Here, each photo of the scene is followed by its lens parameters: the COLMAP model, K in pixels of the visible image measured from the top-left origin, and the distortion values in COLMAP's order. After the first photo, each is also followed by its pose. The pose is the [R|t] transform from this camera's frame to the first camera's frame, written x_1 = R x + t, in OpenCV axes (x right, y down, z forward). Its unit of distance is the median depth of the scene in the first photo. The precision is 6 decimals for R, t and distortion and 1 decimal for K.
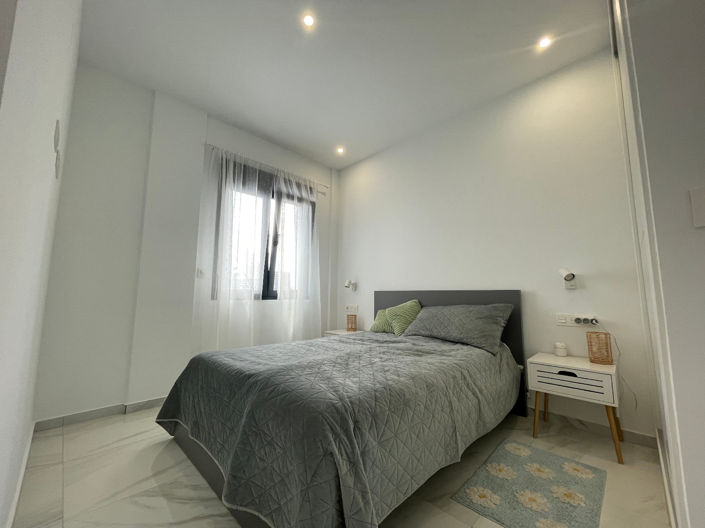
lens RADIAL K [[282.5, 0, 352.8], [0, 282.5, 263.3], [0, 0, 1]] dist [-0.004239, -0.000130]
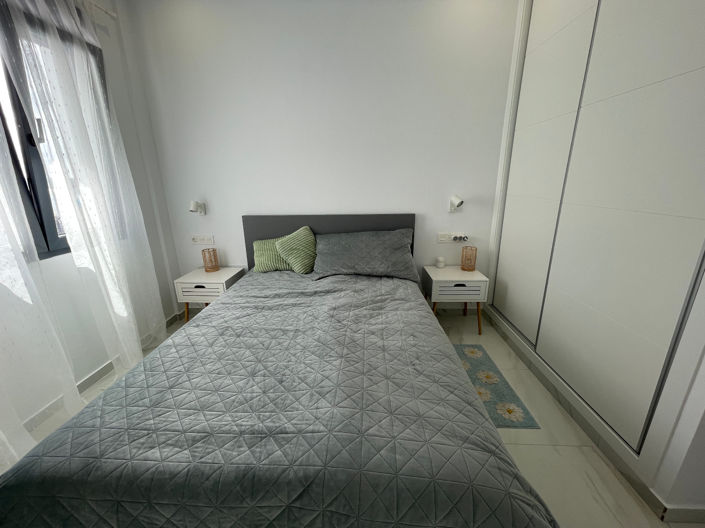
lens RADIAL K [[282.5, 0, 351.9], [0, 282.5, 263.9], [0, 0, 1]] dist [-0.004239, -0.000130]
pose [[0.742718, -0.210161, 0.635769, -0.267189], [-0.055881, 0.926704, 0.371615, -0.098922], [-0.667269, -0.311533, 0.676535, 0.336718]]
